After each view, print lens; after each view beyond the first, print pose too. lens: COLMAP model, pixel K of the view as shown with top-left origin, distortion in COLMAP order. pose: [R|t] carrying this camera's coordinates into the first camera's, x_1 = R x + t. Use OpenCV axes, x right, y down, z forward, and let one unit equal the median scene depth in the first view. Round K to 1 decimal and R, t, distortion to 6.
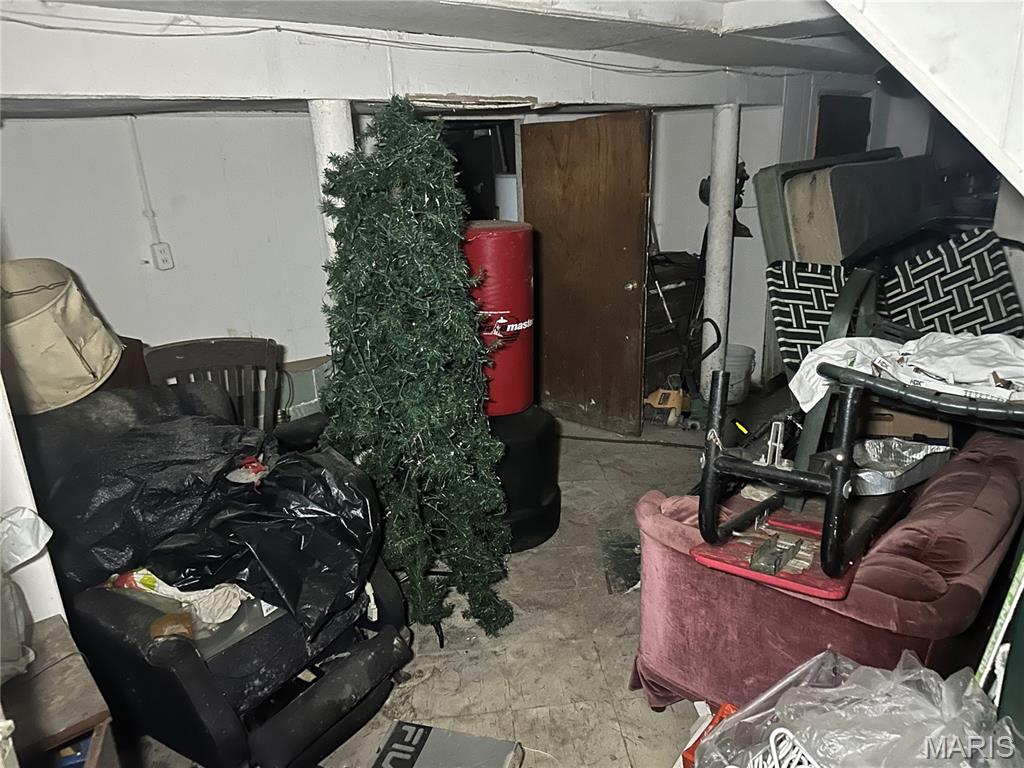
lens RADIAL K [[728.3, 0, 506.9], [0, 728.3, 389.5], [0, 0, 1]] dist [0.049491, -0.068009]
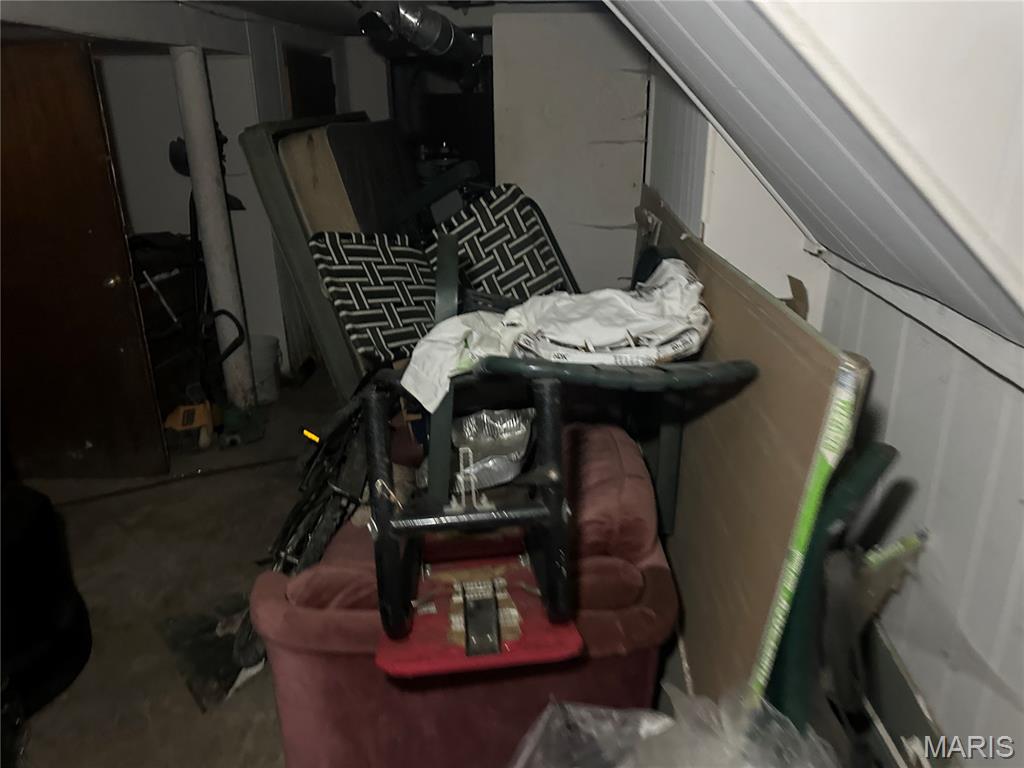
lens RADIAL K [[728.3, 0, 509.0], [0, 728.3, 379.7], [0, 0, 1]] dist [0.049491, -0.068009]
pose [[0.751342, -0.199520, 0.629029, -0.022752], [0.188613, 0.978363, 0.085035, -0.042897], [-0.632385, 0.054752, 0.772717, 0.235127]]
